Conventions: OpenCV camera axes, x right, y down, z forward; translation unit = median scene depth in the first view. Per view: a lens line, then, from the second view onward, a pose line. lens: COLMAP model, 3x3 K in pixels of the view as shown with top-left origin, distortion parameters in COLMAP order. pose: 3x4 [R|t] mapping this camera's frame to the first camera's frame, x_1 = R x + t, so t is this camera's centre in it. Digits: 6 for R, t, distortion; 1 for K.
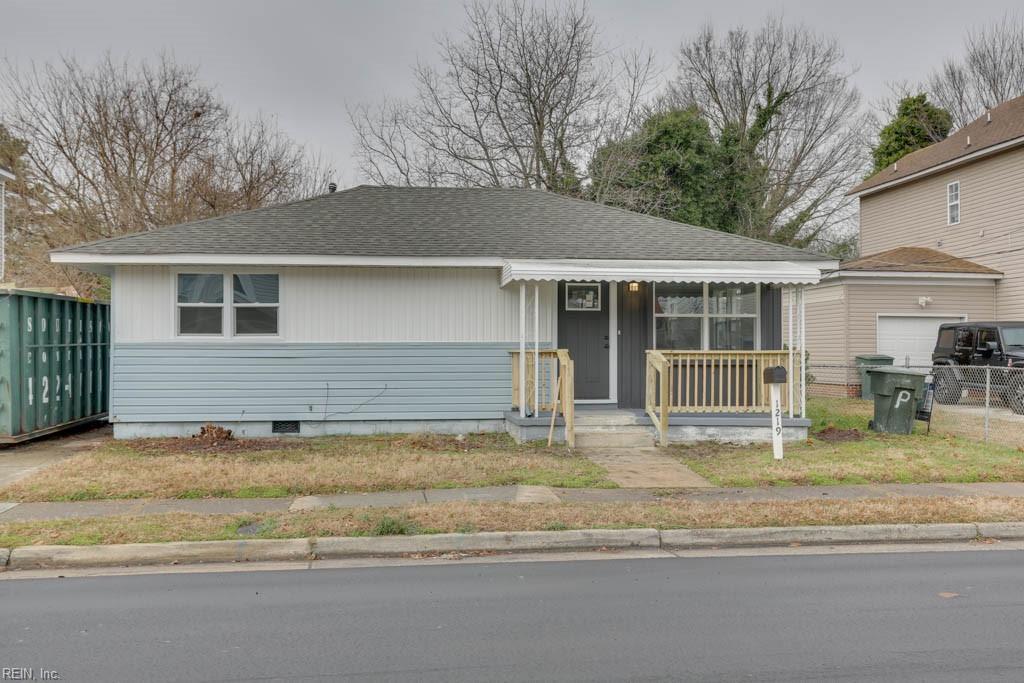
lens RADIAL K [[1007.6, 0, 499.5], [0, 1007.6, 342.2], [0, 0, 1]] dist [0.014092, 0.001283]
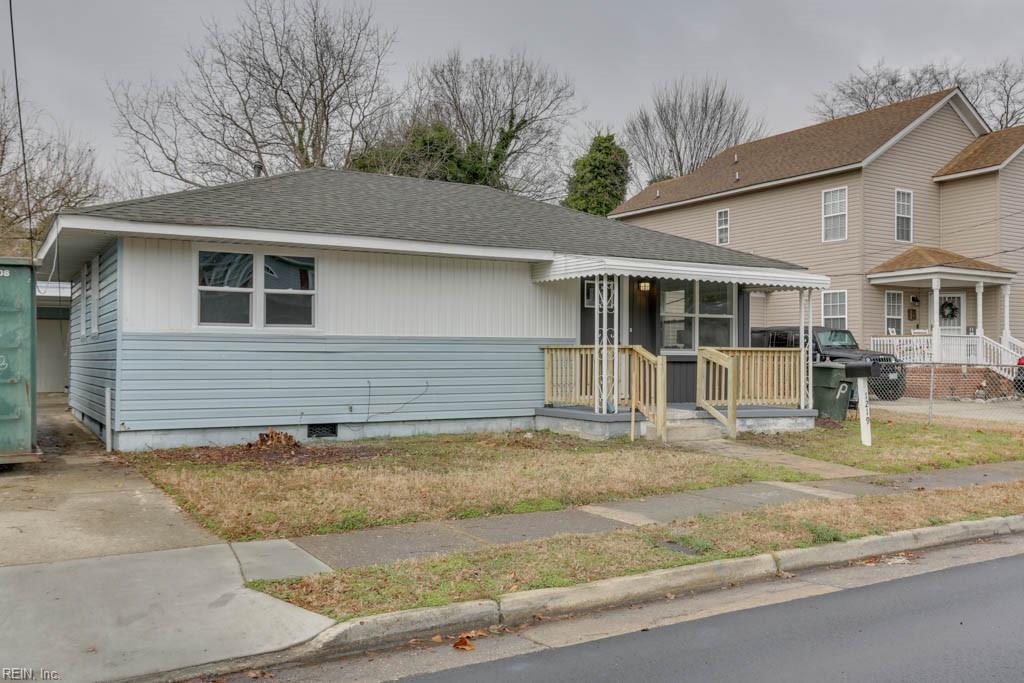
lens RADIAL K [[921.3, 0, 512.0], [0, 921.3, 341.5], [0, 0, 1]] dist [0.023919, 0.000378]
pose [[0.909768, 0.010171, 0.414992, -0.398652], [-0.009220, 0.999948, -0.004295, 0.007812], [-0.415014, 0.000081, 0.909815, 0.194790]]
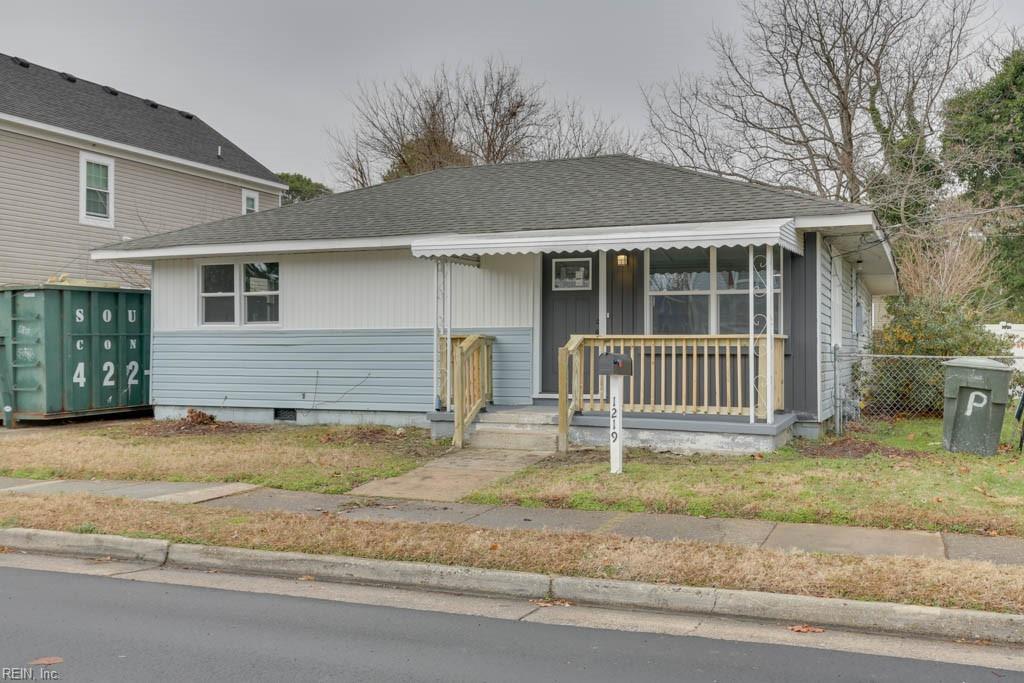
lens RADIAL K [[1007.6, 0, 499.5], [0, 1007.6, 342.2], [0, 0, 1]] dist [0.014092, 0.001283]
pose [[0.877624, -0.002098, -0.479345, 0.457481], [0.004546, 0.999982, 0.003945, 0.009423], [0.479328, -0.005641, 0.877618, 0.223882]]
